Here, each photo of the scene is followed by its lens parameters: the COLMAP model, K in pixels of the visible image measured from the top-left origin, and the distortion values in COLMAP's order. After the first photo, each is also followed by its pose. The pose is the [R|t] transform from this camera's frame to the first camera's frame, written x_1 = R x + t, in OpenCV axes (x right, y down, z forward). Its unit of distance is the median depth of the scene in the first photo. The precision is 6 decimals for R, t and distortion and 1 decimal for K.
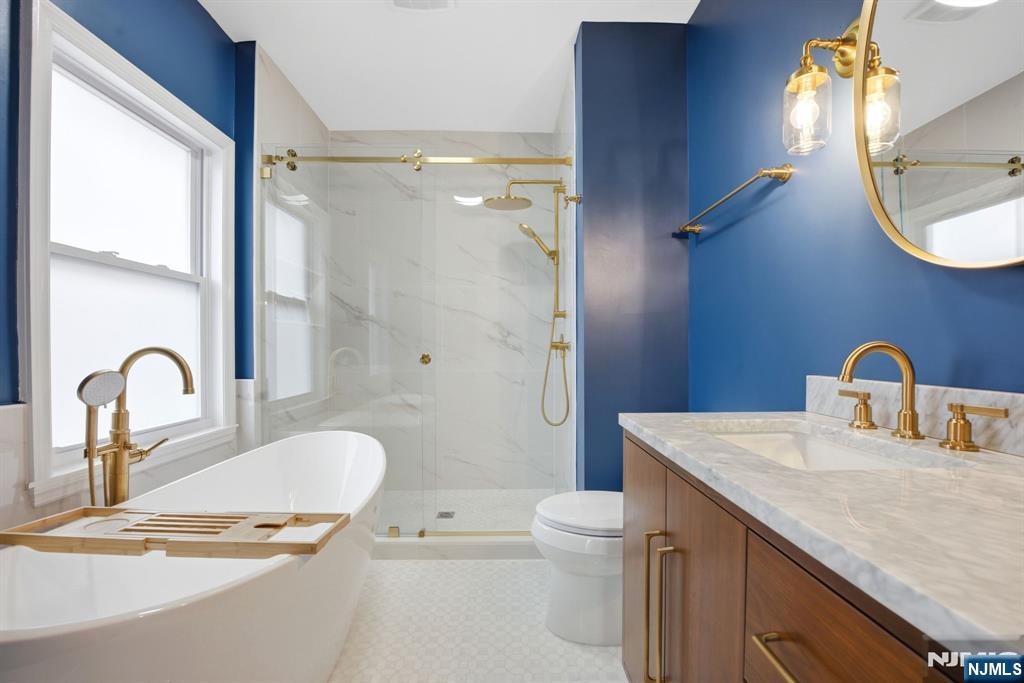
lens RADIAL K [[425.3, 0, 510.3], [0, 425.3, 347.5], [0, 0, 1]] dist [-0.012762, 0.000427]
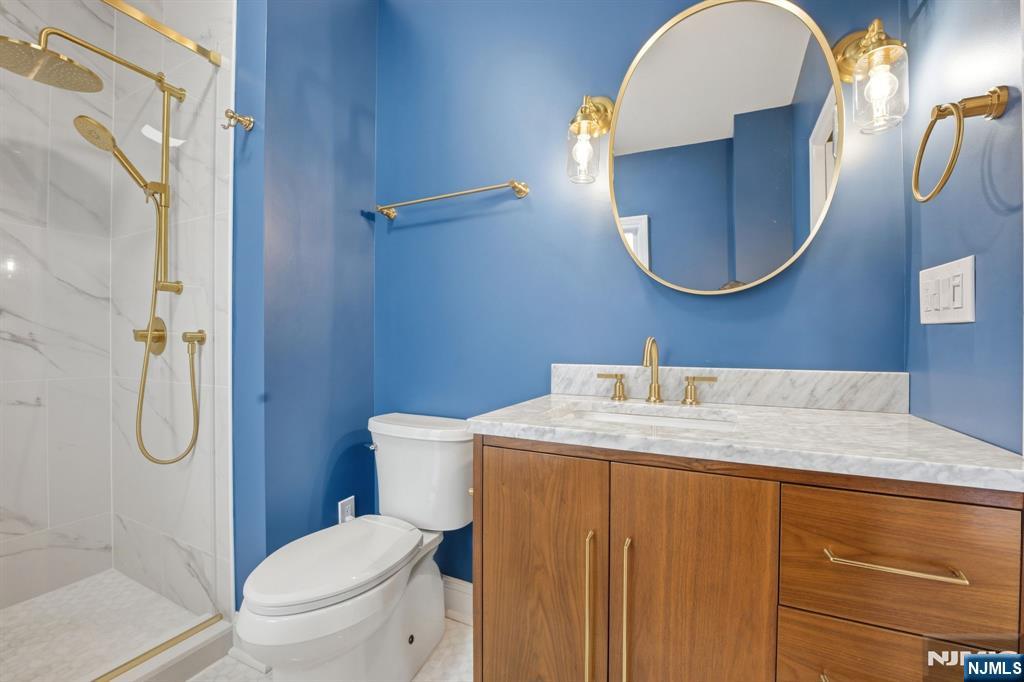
lens RADIAL K [[425.3, 0, 510.8], [0, 425.3, 344.1], [0, 0, 1]] dist [-0.012762, 0.000427]
pose [[0.455670, 0.002608, 0.890145, -0.335523], [-0.006598, 0.999978, 0.000448, 0.006665], [-0.890124, -0.006078, 0.455677, 0.412532]]
